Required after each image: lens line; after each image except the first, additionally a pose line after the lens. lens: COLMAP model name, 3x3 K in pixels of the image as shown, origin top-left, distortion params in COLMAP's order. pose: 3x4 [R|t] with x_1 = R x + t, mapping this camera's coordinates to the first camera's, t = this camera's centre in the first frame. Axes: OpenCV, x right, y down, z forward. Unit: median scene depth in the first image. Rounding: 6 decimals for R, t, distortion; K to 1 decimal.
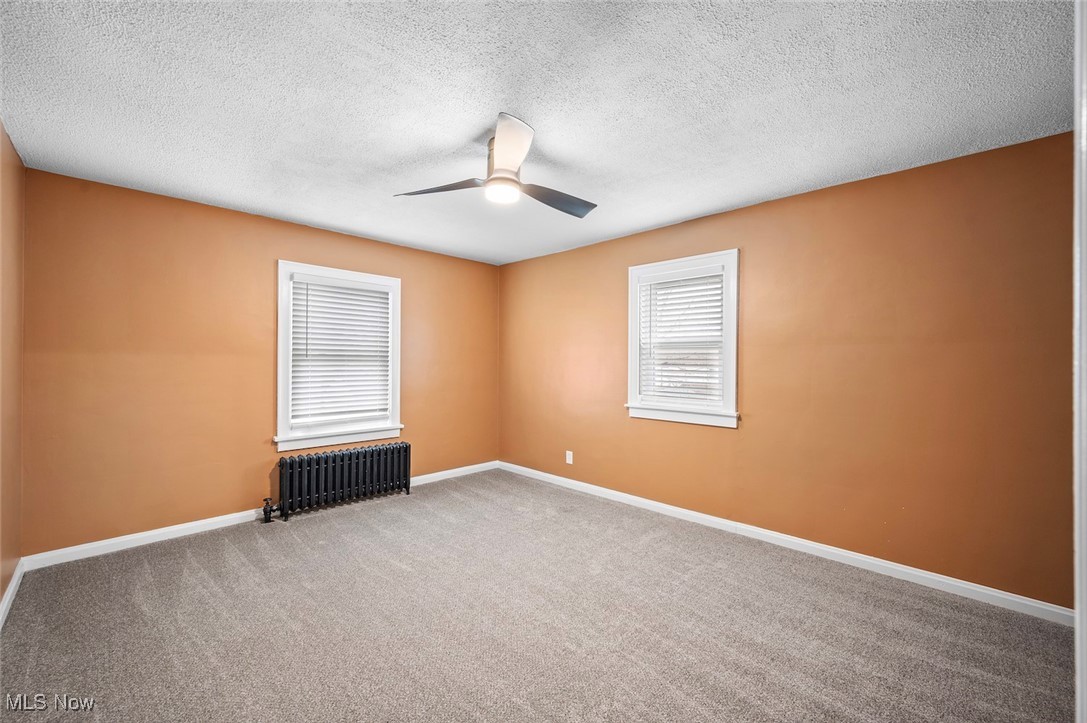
lens RADIAL K [[427.5, 0, 539.4], [0, 427.5, 364.8], [0, 0, 1]] dist [-0.000013, -0.000064]
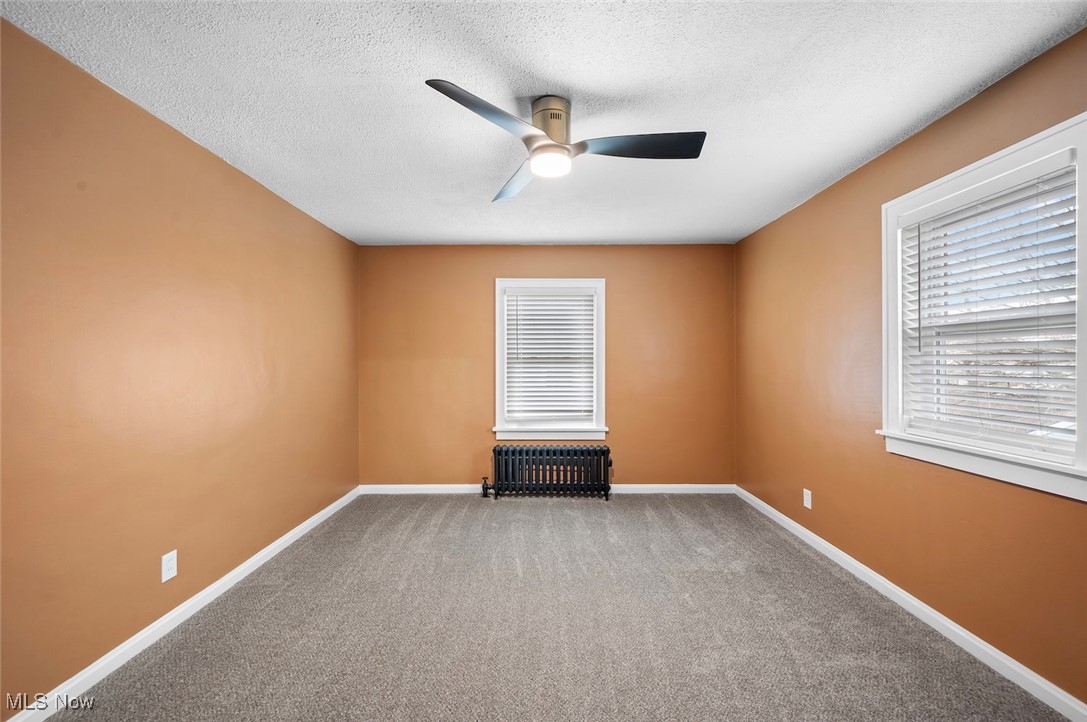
lens RADIAL K [[427.5, 0, 539.4], [0, 427.5, 364.3], [0, 0, 1]] dist [-0.000013, -0.000064]
pose [[0.705847, -0.006077, -0.708338, 0.306028], [0.003015, 0.999980, -0.005574, -0.000139], [0.708358, 0.001799, 0.705851, 0.235382]]
